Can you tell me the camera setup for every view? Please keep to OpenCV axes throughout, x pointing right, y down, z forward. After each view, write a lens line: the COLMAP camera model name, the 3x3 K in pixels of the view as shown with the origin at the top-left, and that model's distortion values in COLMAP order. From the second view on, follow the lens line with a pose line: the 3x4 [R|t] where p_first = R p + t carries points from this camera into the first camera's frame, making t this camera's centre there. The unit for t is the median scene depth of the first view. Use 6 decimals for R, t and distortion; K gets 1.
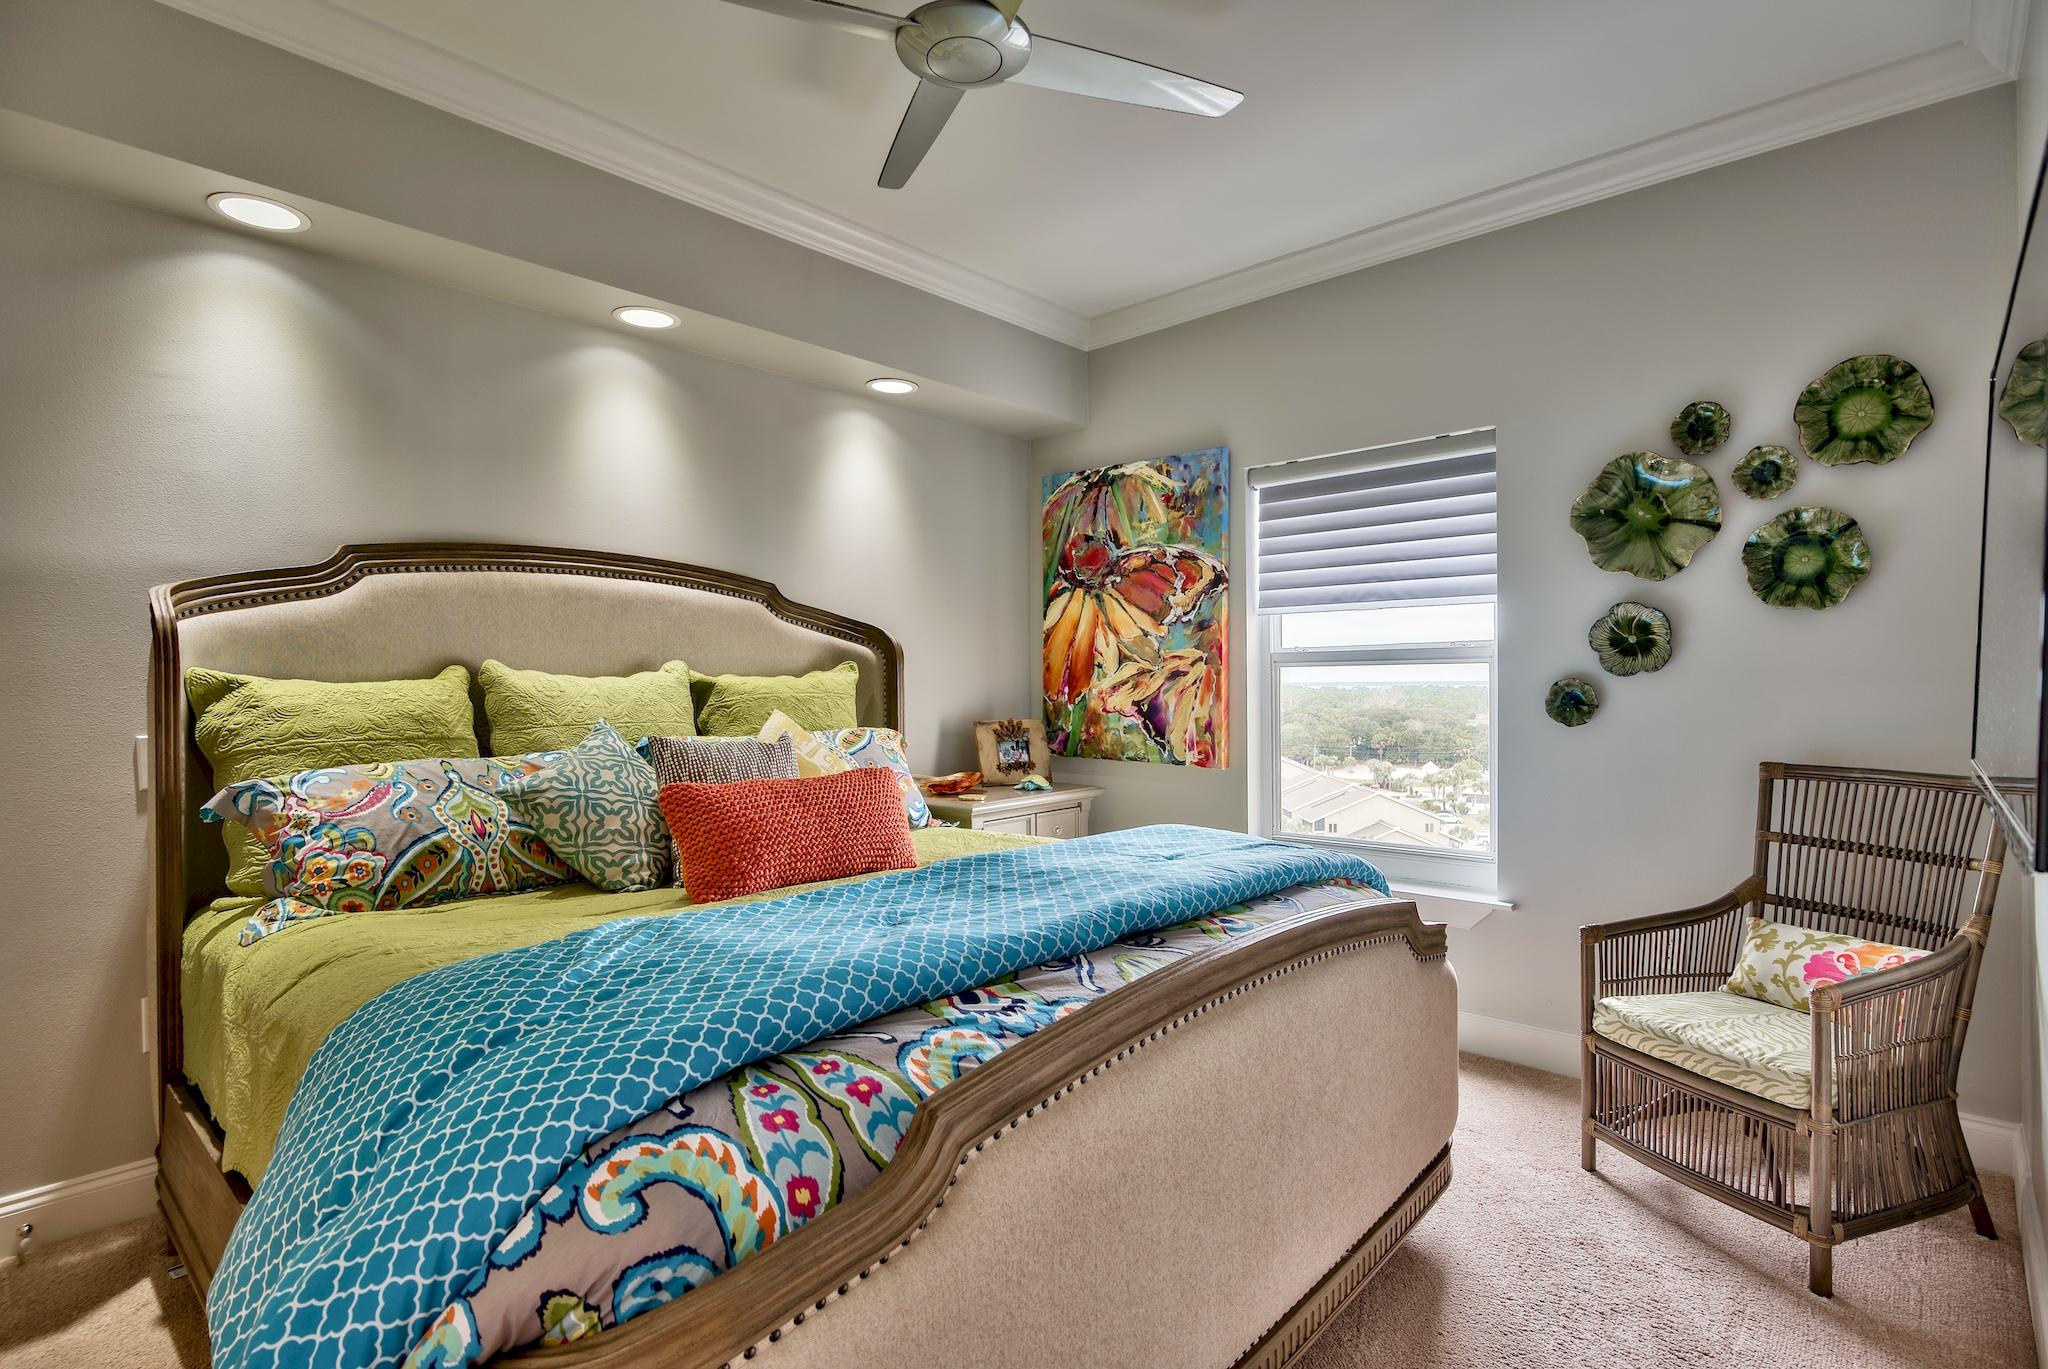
lens RADIAL K [[996.8, 0, 1024.0], [0, 996.8, 684.5], [0, 0, 1]] dist [0.000380, 0.000091]
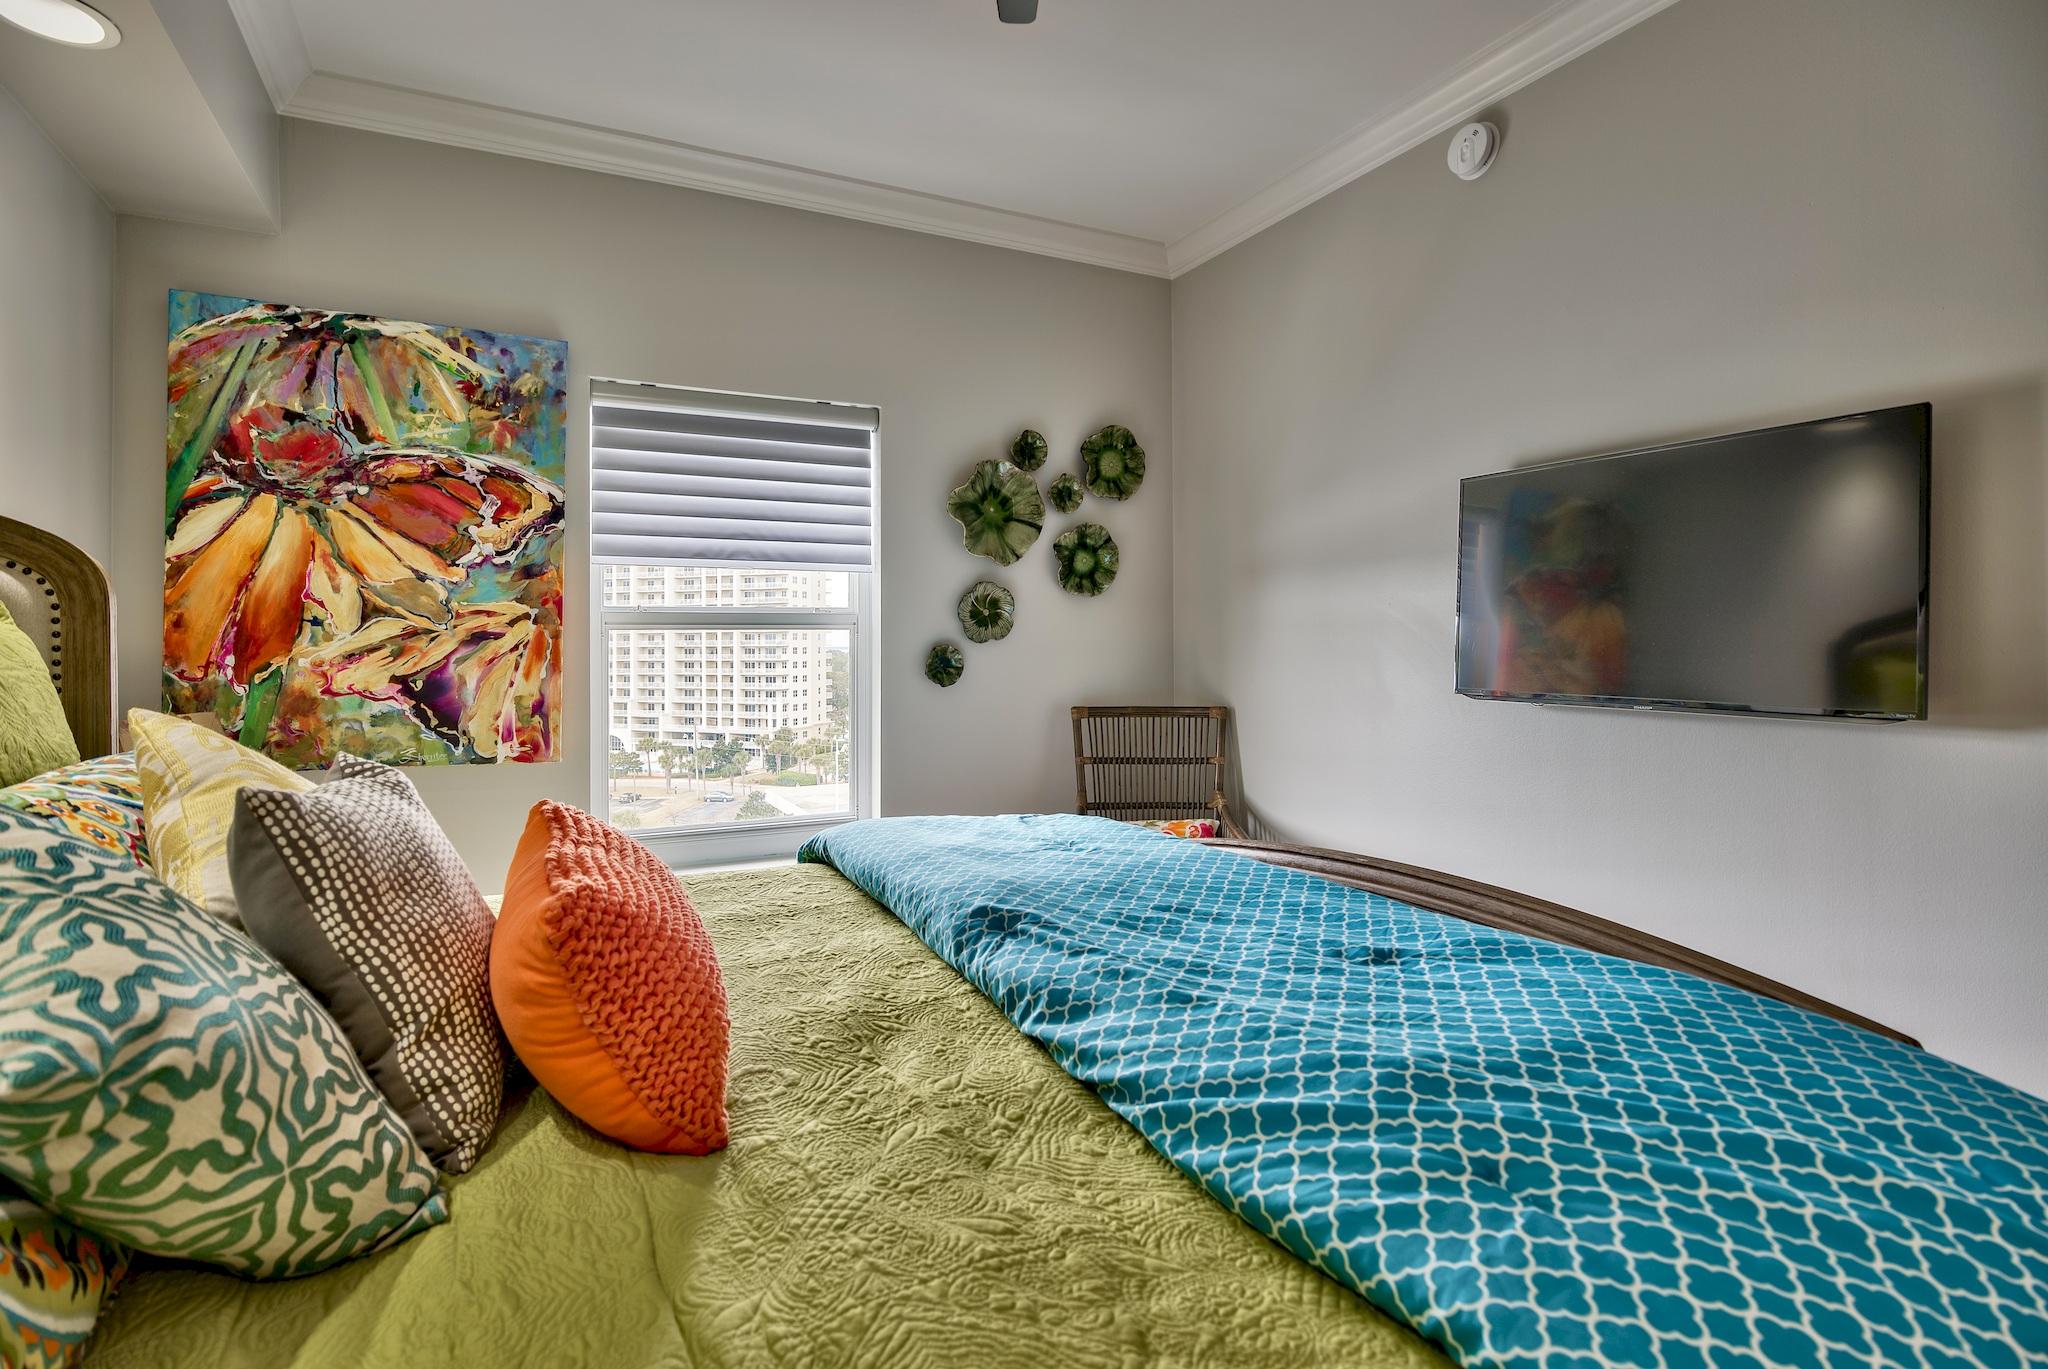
lens RADIAL K [[960.9, 0, 1114.5], [0, 960.9, 635.4], [0, 0, 1]] dist [-0.001111, -0.000509]
pose [[0.369651, 0.012940, 0.929080, -0.317943], [0.003147, 0.999880, -0.015178, 0.000659], [-0.929165, 0.008534, 0.369566, 0.324118]]
